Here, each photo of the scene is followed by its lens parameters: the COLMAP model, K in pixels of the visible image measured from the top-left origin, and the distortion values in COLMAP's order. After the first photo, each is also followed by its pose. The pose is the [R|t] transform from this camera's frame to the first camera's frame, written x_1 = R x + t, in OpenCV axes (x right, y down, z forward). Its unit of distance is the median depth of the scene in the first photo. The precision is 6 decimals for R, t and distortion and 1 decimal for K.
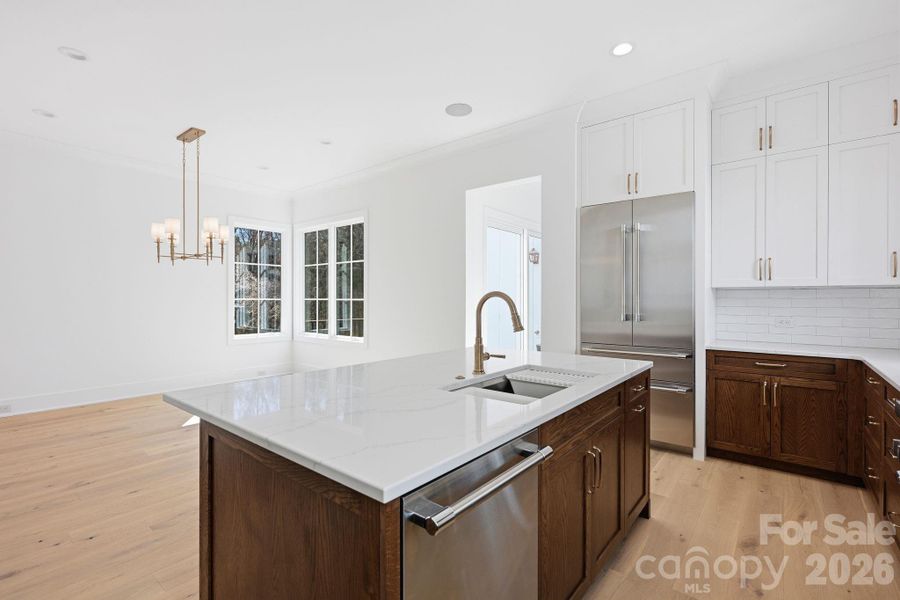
lens RADIAL K [[409.6, 0, 450.0], [0, 409.6, 300.0], [0, 0, 1]] dist [-0.000531, 0.000024]
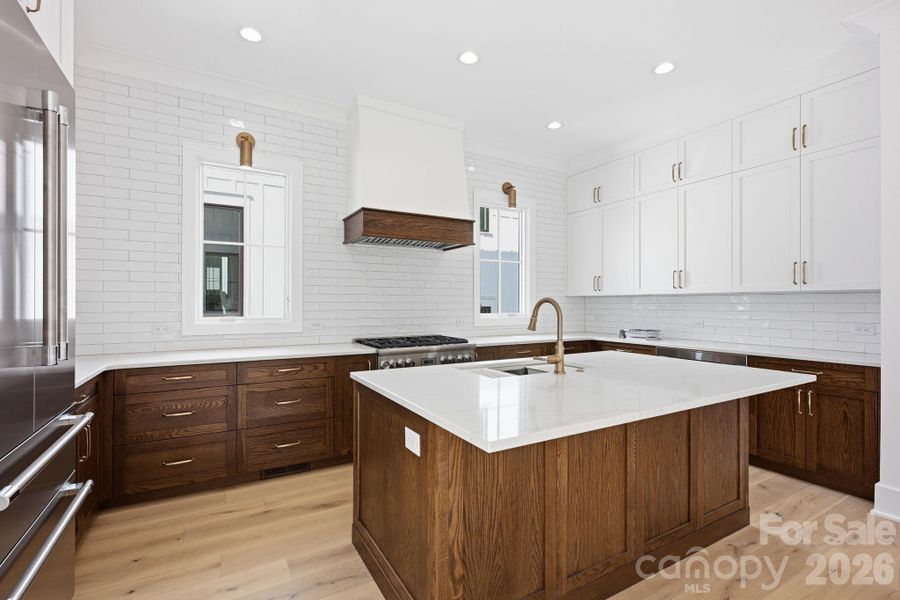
lens RADIAL K [[413.9, 0, 450.0], [0, 413.9, 302.0], [0, 0, 1]] dist [0.001471, 0.000324]
pose [[-0.937068, -0.000676, 0.349146, -0.031811], [-0.001870, 0.999993, -0.003083, -0.002741], [-0.349142, -0.003542, -0.937063, 1.567856]]
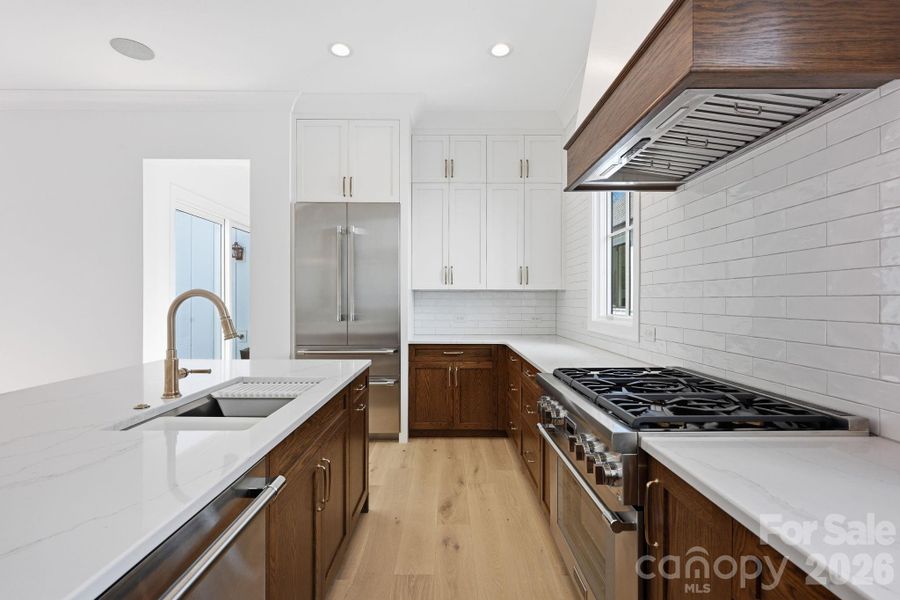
lens RADIAL K [[409.6, 0, 450.0], [0, 409.6, 300.0], [0, 0, 1]] dist [-0.000531, 0.000024]
pose [[0.771484, 0.000078, 0.636248, -0.010339], [0.000735, 0.999999, -0.001014, 0.000244], [-0.636248, 0.001250, 0.771484, 0.060446]]
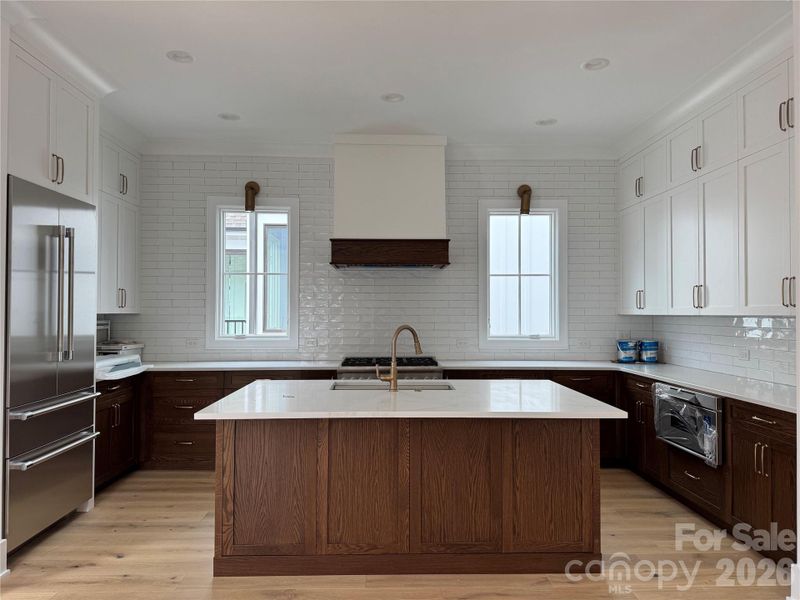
lens RADIAL K [[564.2, 0, 399.0], [0, 564.2, 300.2], [0, 0, 1]] dist [0.077830, -0.098301]
pose [[-0.657572, 0.013628, 0.753268, -0.912927], [-0.002135, 0.999799, -0.019952, -0.045989], [-0.753388, -0.014728, -0.657411, 1.562613]]
